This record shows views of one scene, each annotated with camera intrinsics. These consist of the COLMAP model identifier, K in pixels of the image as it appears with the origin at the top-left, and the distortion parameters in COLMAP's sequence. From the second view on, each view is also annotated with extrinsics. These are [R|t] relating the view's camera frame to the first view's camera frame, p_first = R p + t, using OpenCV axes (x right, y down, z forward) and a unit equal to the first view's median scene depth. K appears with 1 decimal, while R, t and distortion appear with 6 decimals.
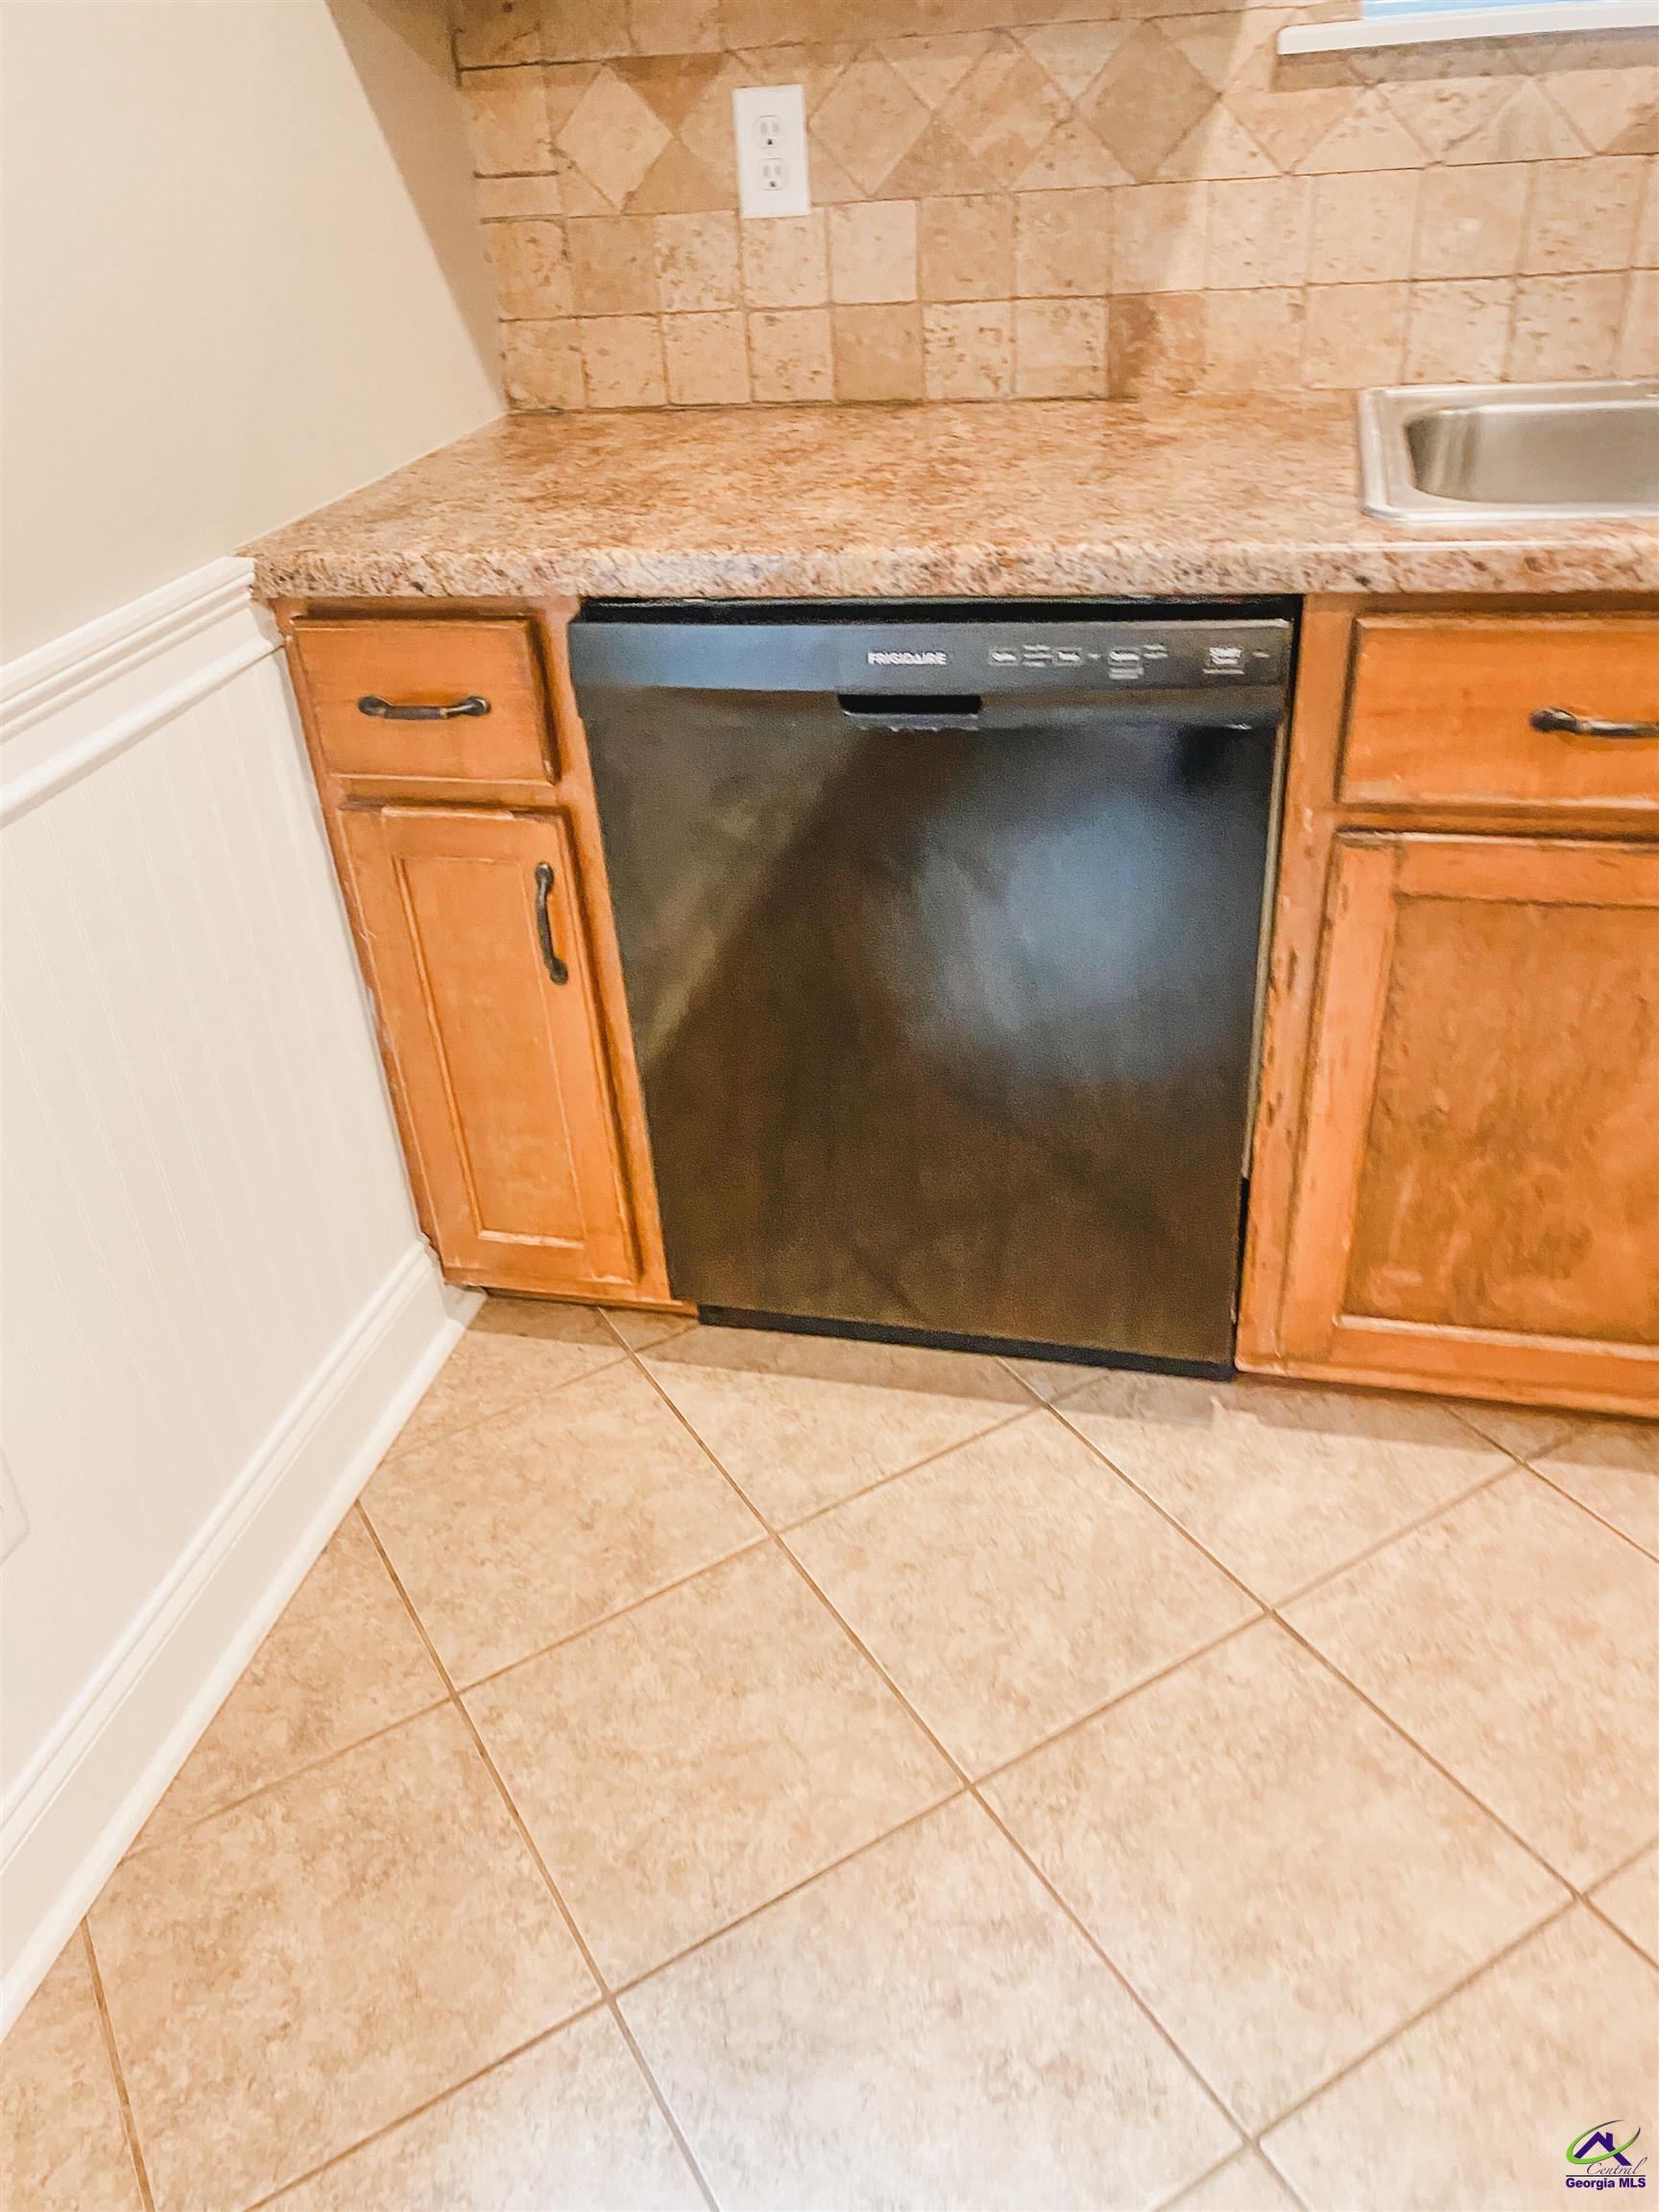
lens RADIAL K [[1677.4, 0, 869.5], [0, 1677.4, 1150.7], [0, 0, 1]] dist [0.023808, -0.022192]
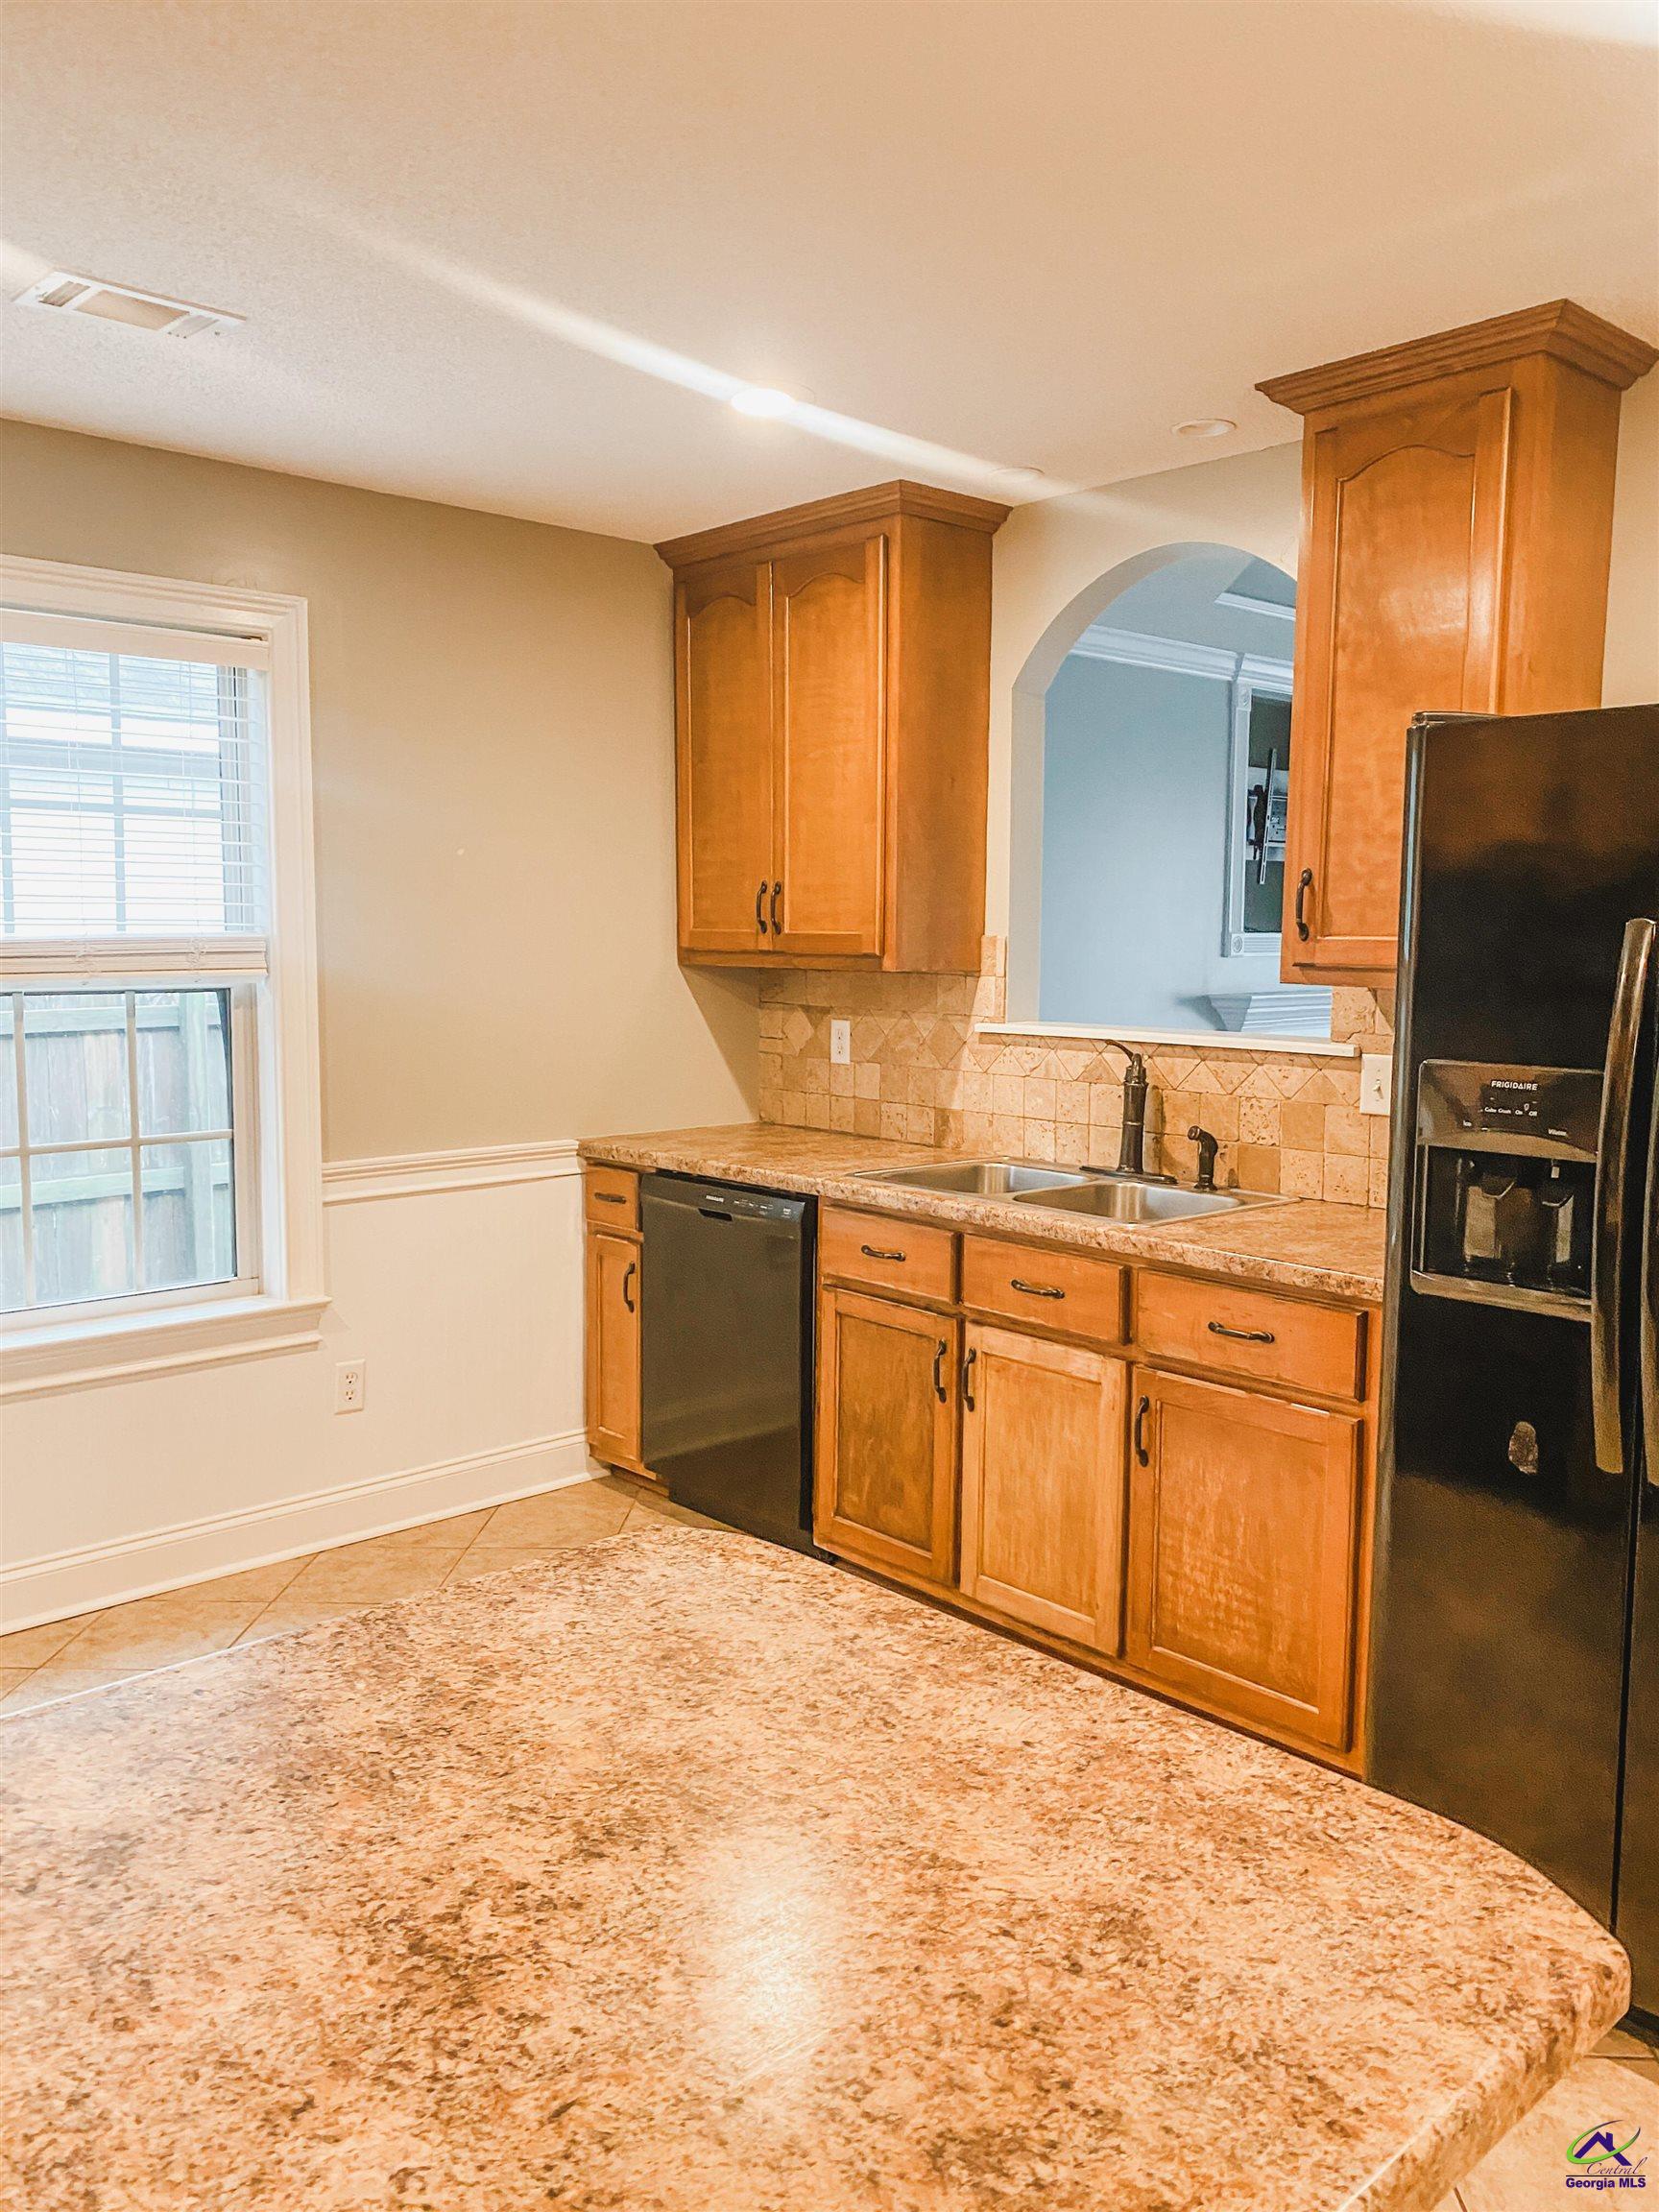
lens RADIAL K [[1677.4, 0, 827.7], [0, 1677.4, 1099.1], [0, 0, 1]] dist [0.023808, -0.022192]
pose [[0.828078, 0.129285, -0.545501, 1.403961], [-0.359883, 0.868673, -0.340429, 0.377835], [0.429850, 0.478218, 0.765857, -0.969356]]
